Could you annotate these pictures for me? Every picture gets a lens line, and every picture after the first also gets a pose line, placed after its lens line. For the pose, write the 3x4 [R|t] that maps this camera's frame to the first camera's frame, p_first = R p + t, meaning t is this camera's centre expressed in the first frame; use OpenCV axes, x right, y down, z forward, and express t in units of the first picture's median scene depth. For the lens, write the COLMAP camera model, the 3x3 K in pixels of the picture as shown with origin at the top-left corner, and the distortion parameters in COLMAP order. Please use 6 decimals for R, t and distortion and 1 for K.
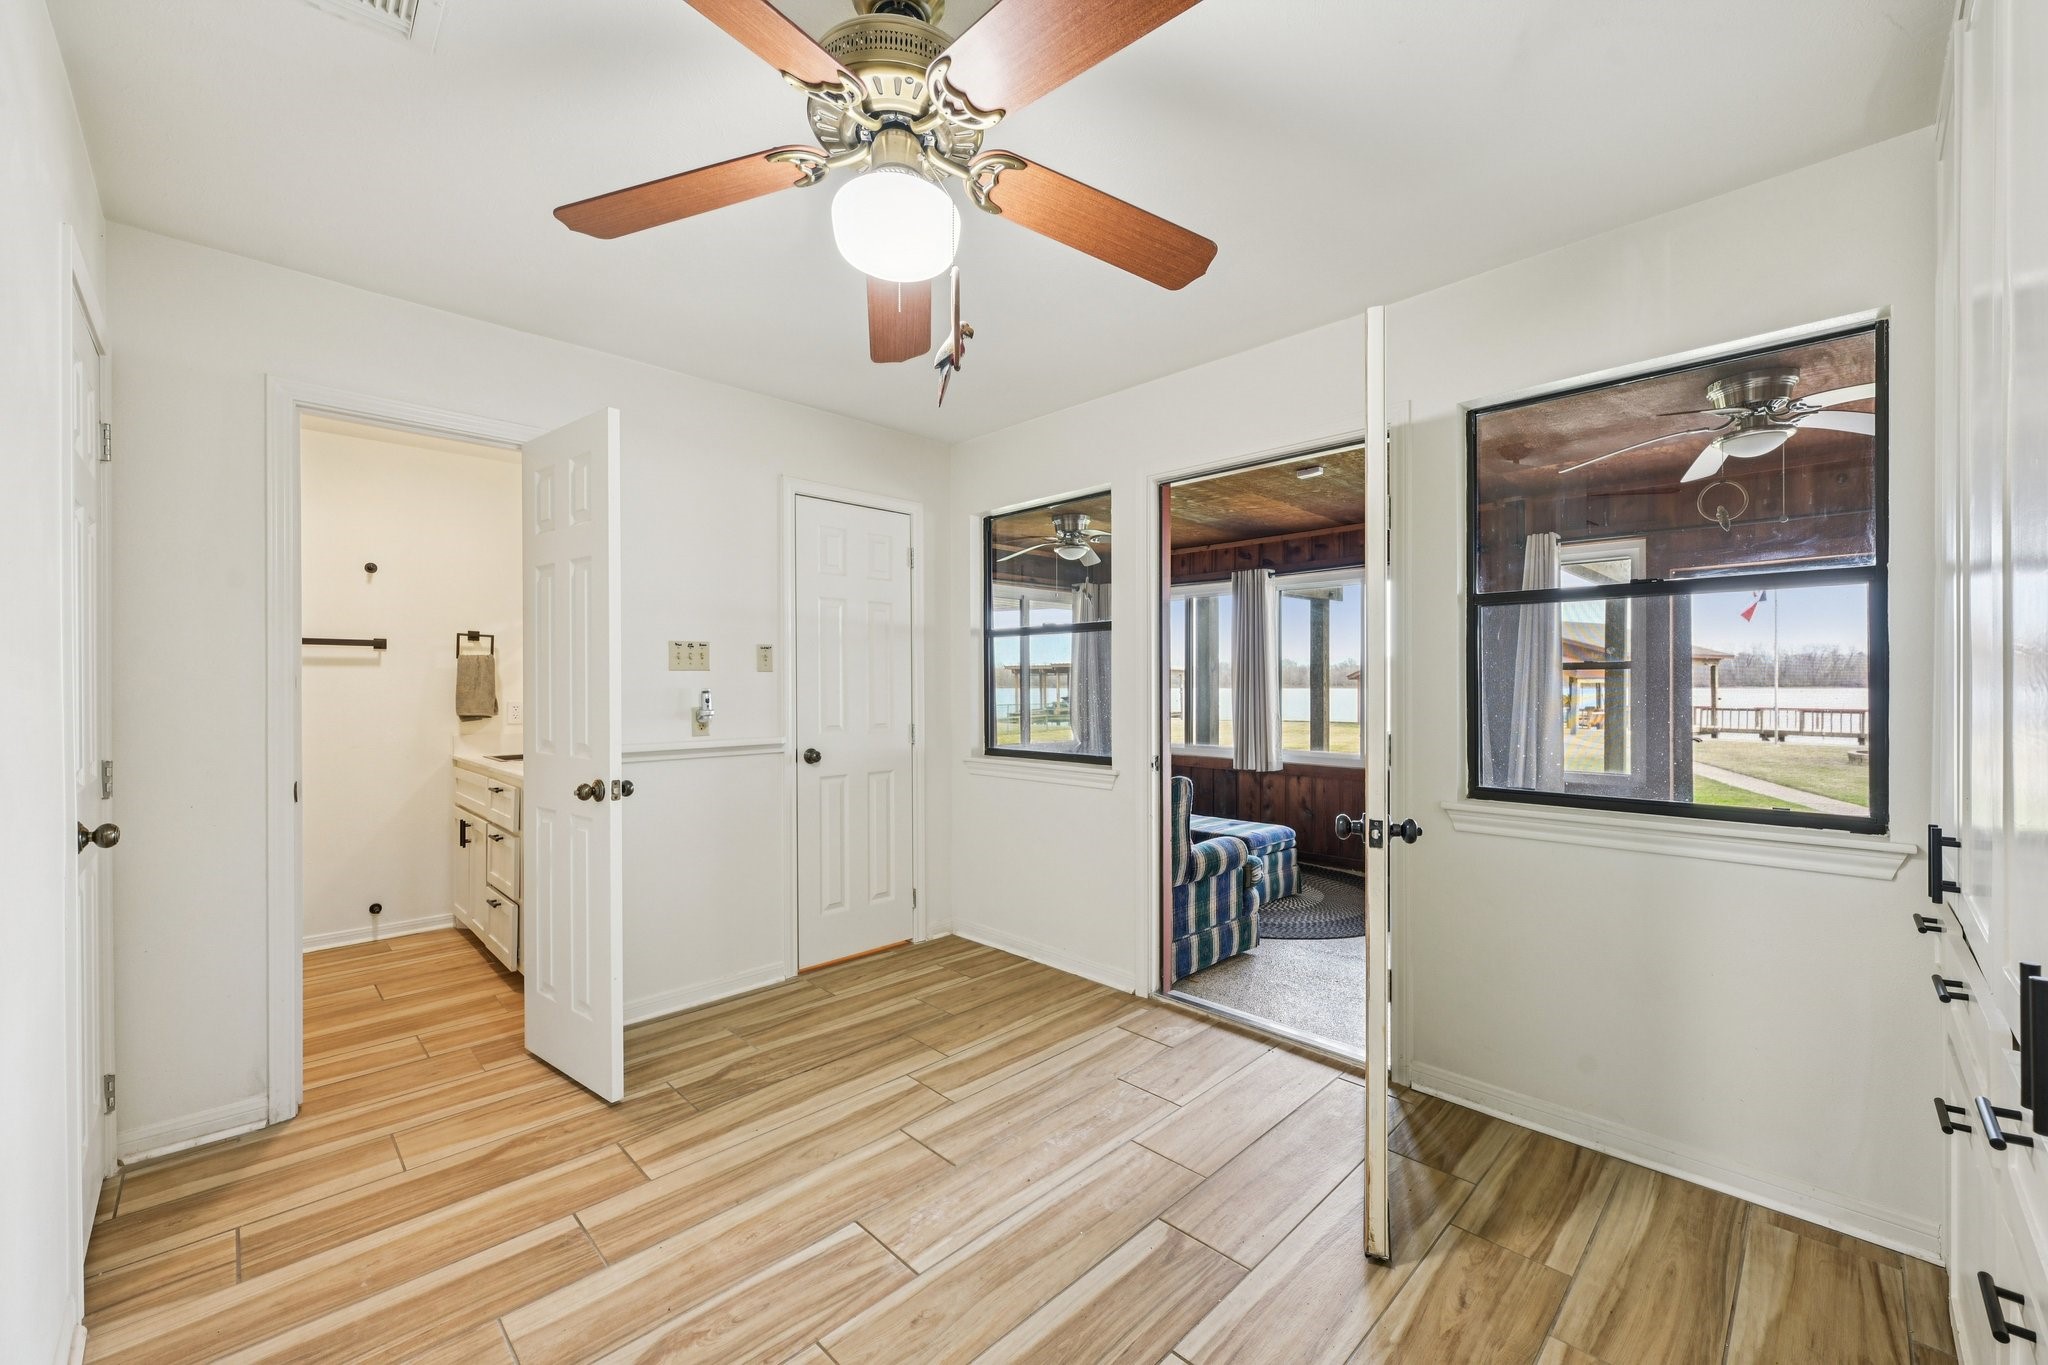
lens RADIAL K [[813.6, 0, 1033.3], [0, 813.6, 688.0], [0, 0, 1]] dist [-0.001629, -0.000167]
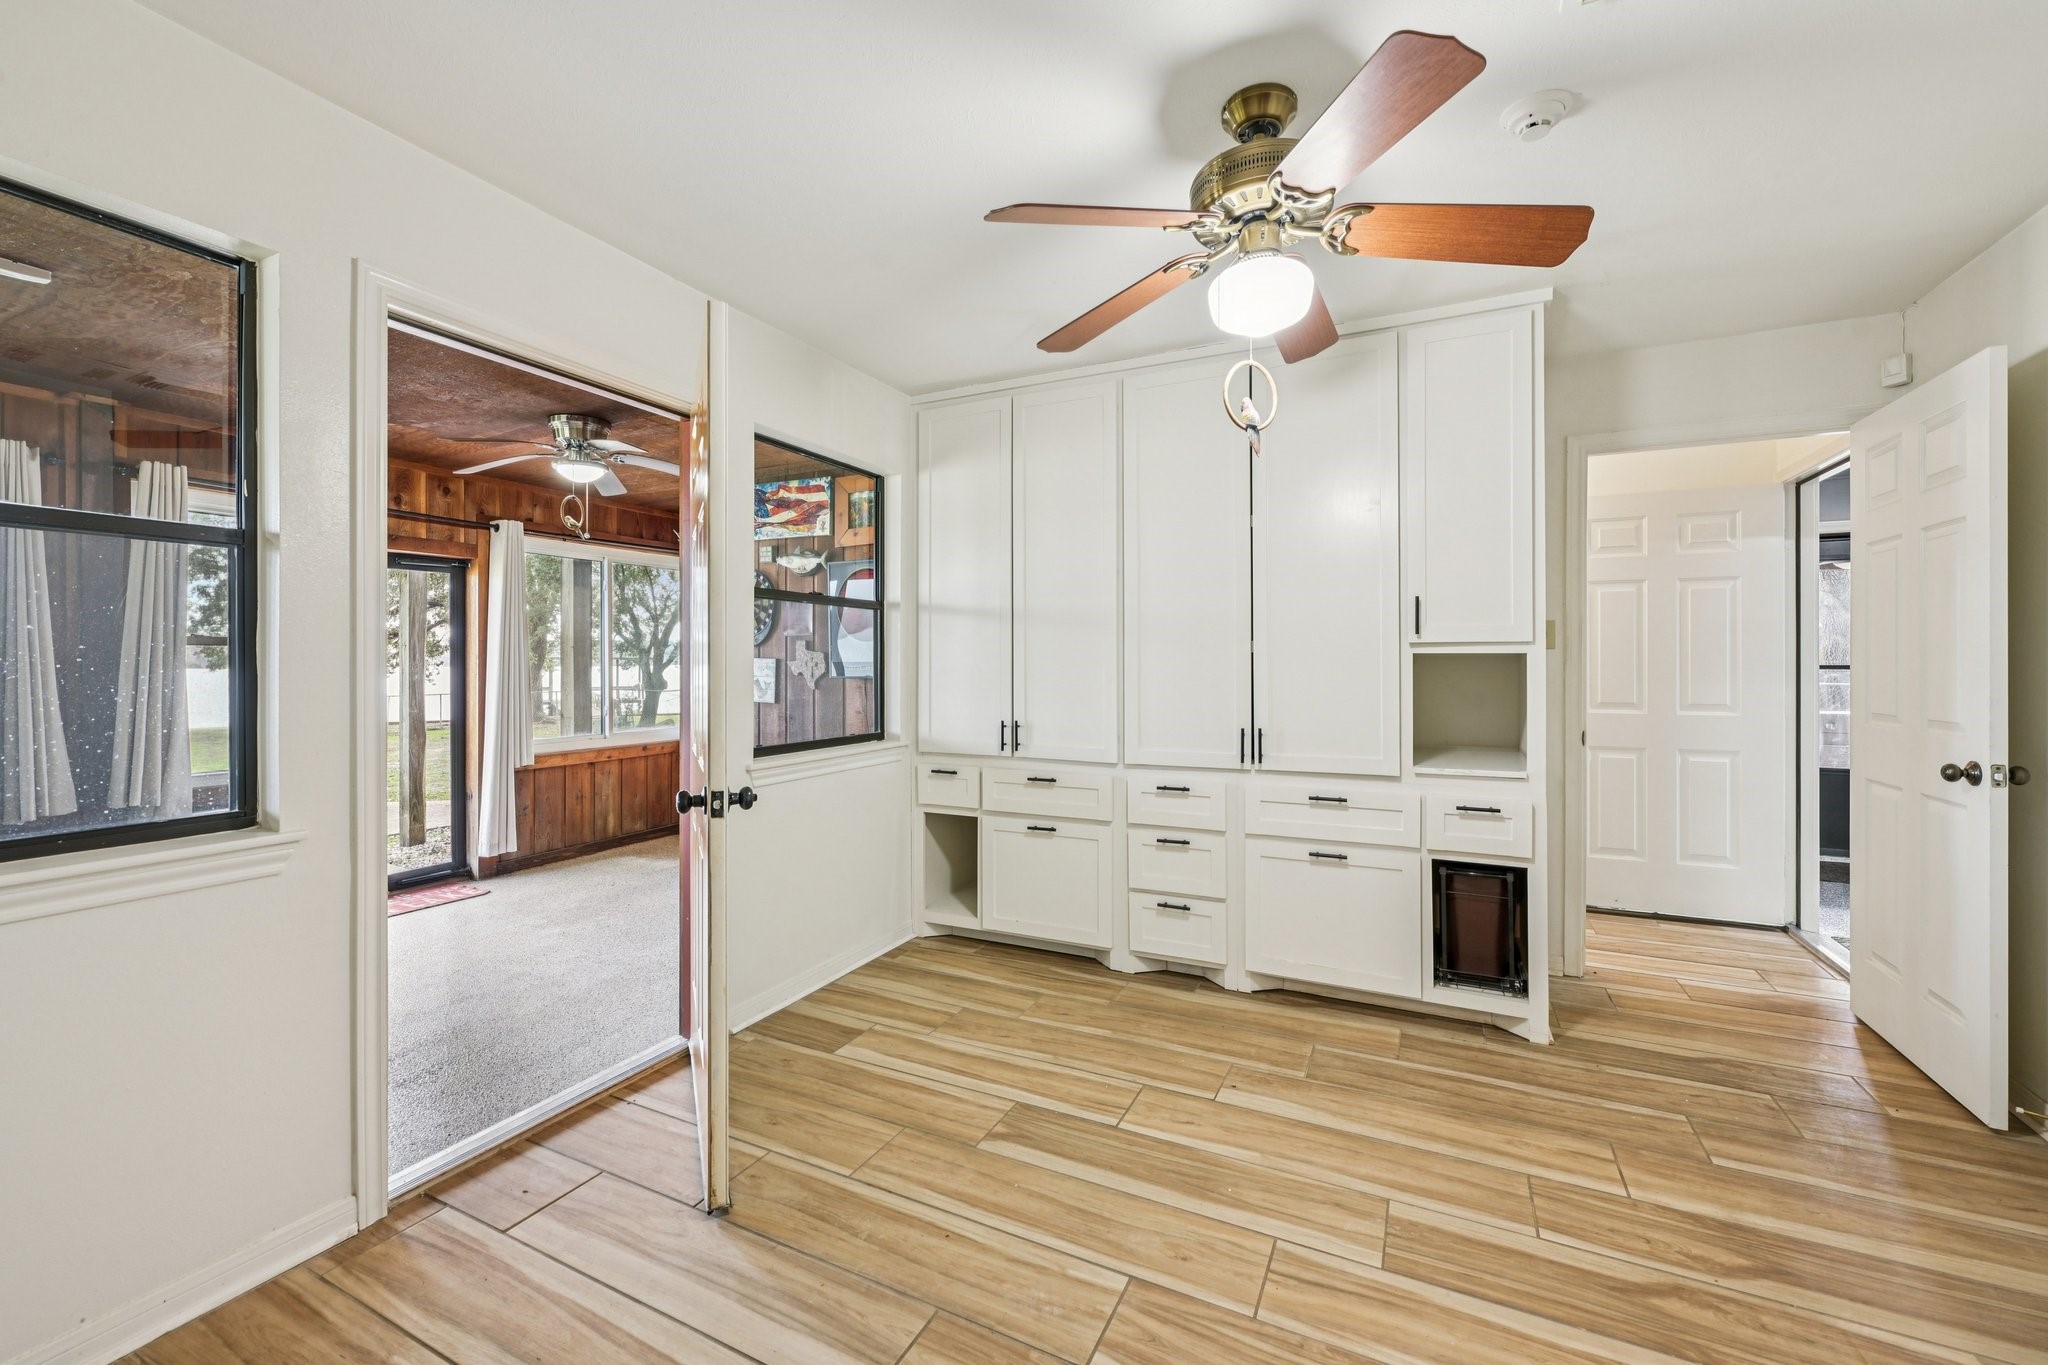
lens RADIAL K [[813.6, 0, 1024.1], [0, 813.6, 667.5], [0, 0, 1]] dist [-0.001629, -0.000167]
pose [[-0.312034, -0.001599, 0.950070, -1.160544], [0.004430, 0.999985, 0.003138, 0.000227], [-0.950061, 0.005188, -0.312022, 1.625025]]
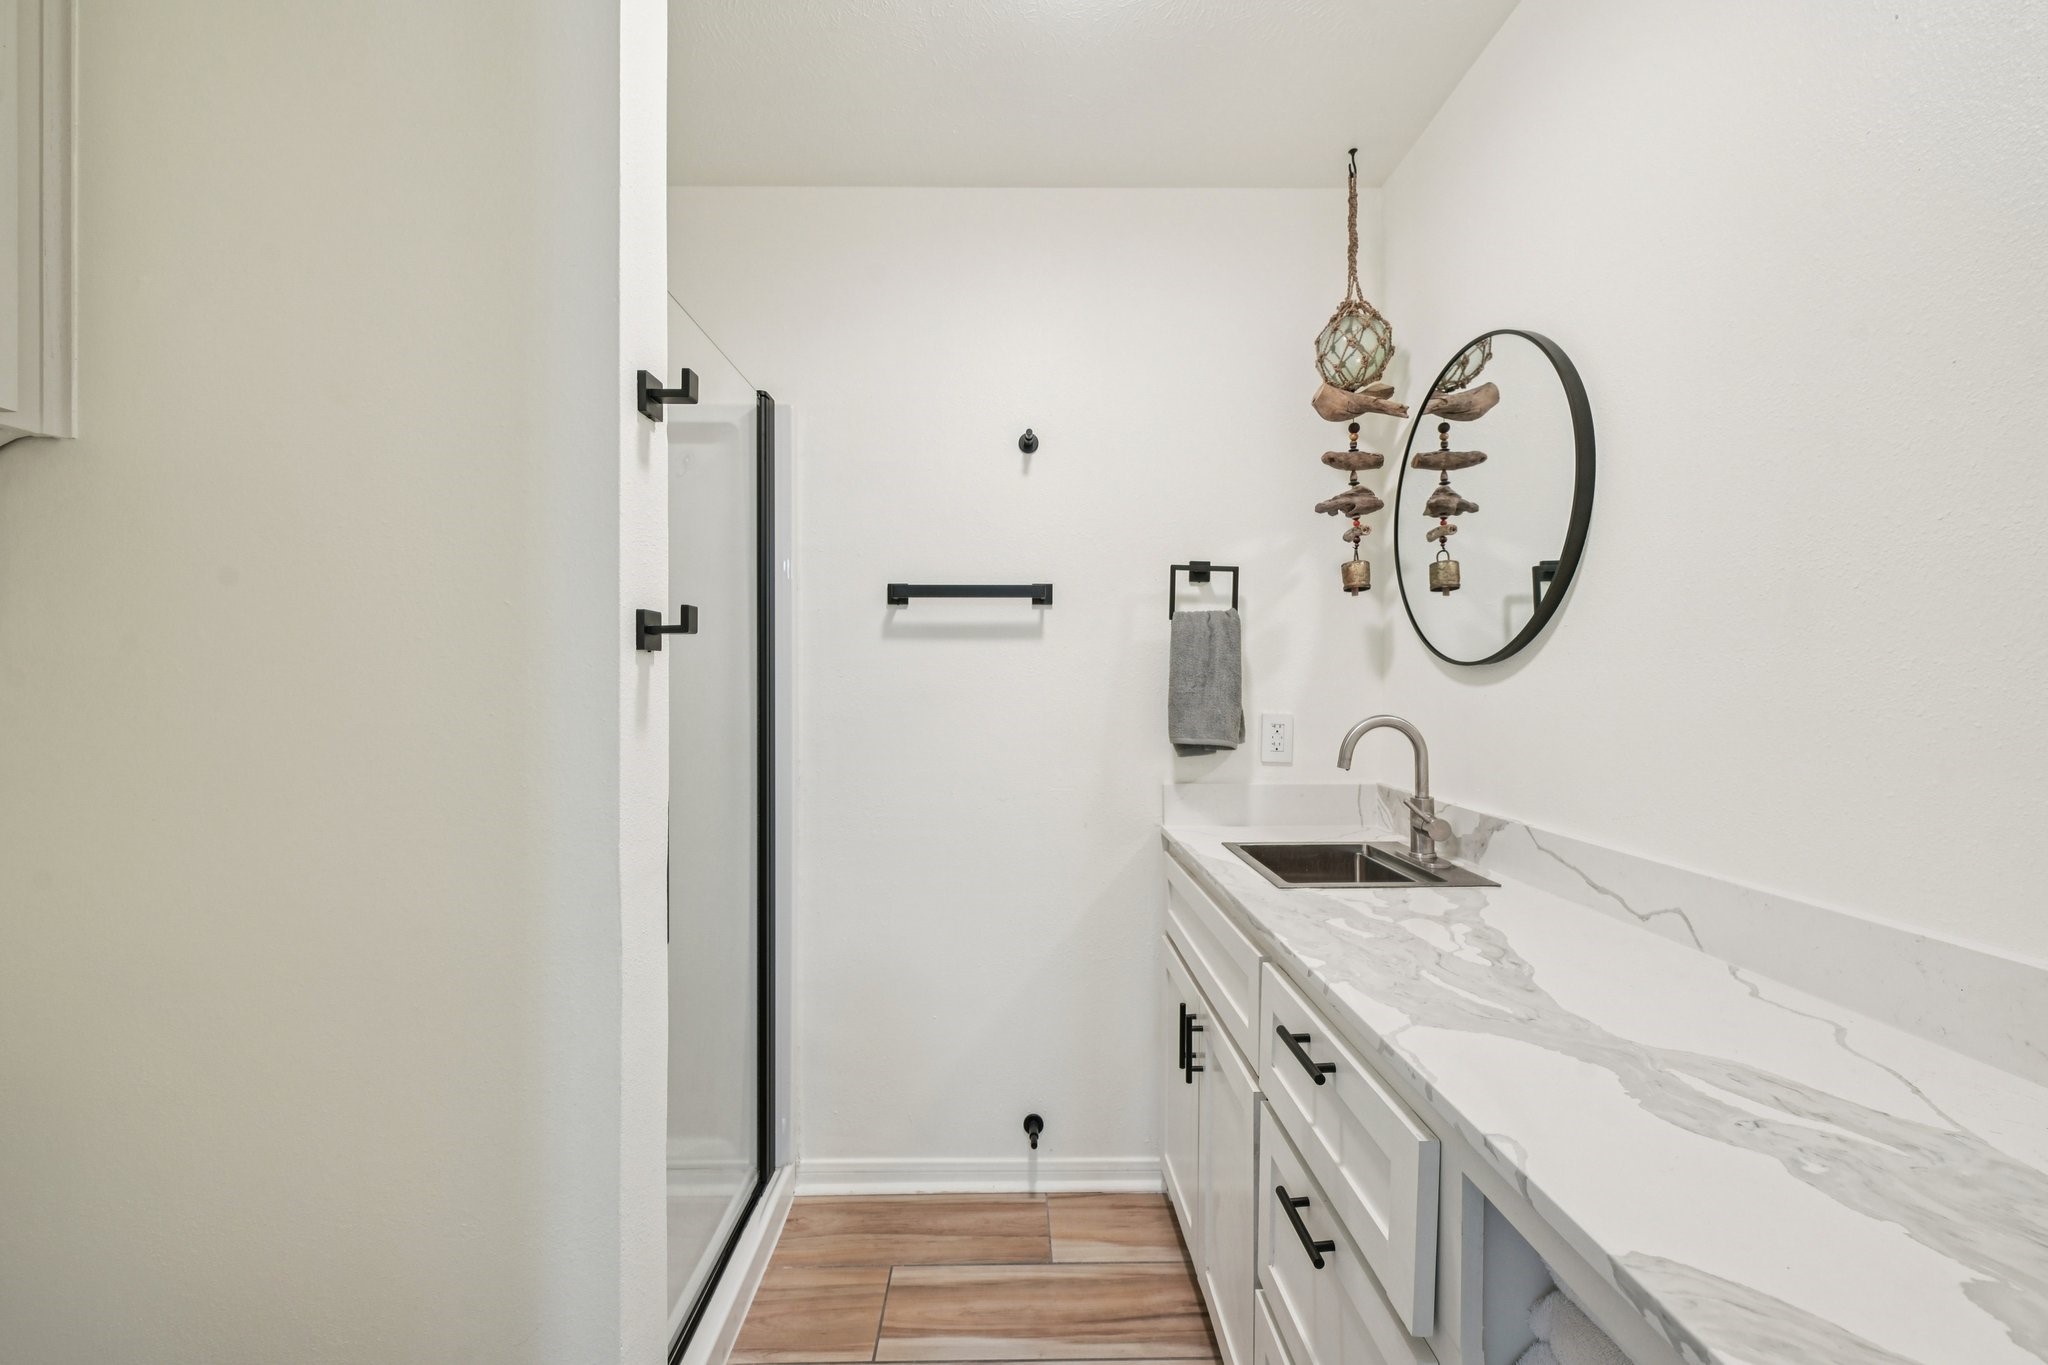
lens RADIAL K [[813.6, 0, 1027.2], [0, 813.6, 682.5], [0, 0, 1]] dist [-0.001629, -0.000167]
pose [[0.721582, 0.003530, -0.692320, -0.436239], [-0.002982, 0.999994, 0.001991, -0.001182], [0.692323, 0.000627, 0.721588, 0.594501]]
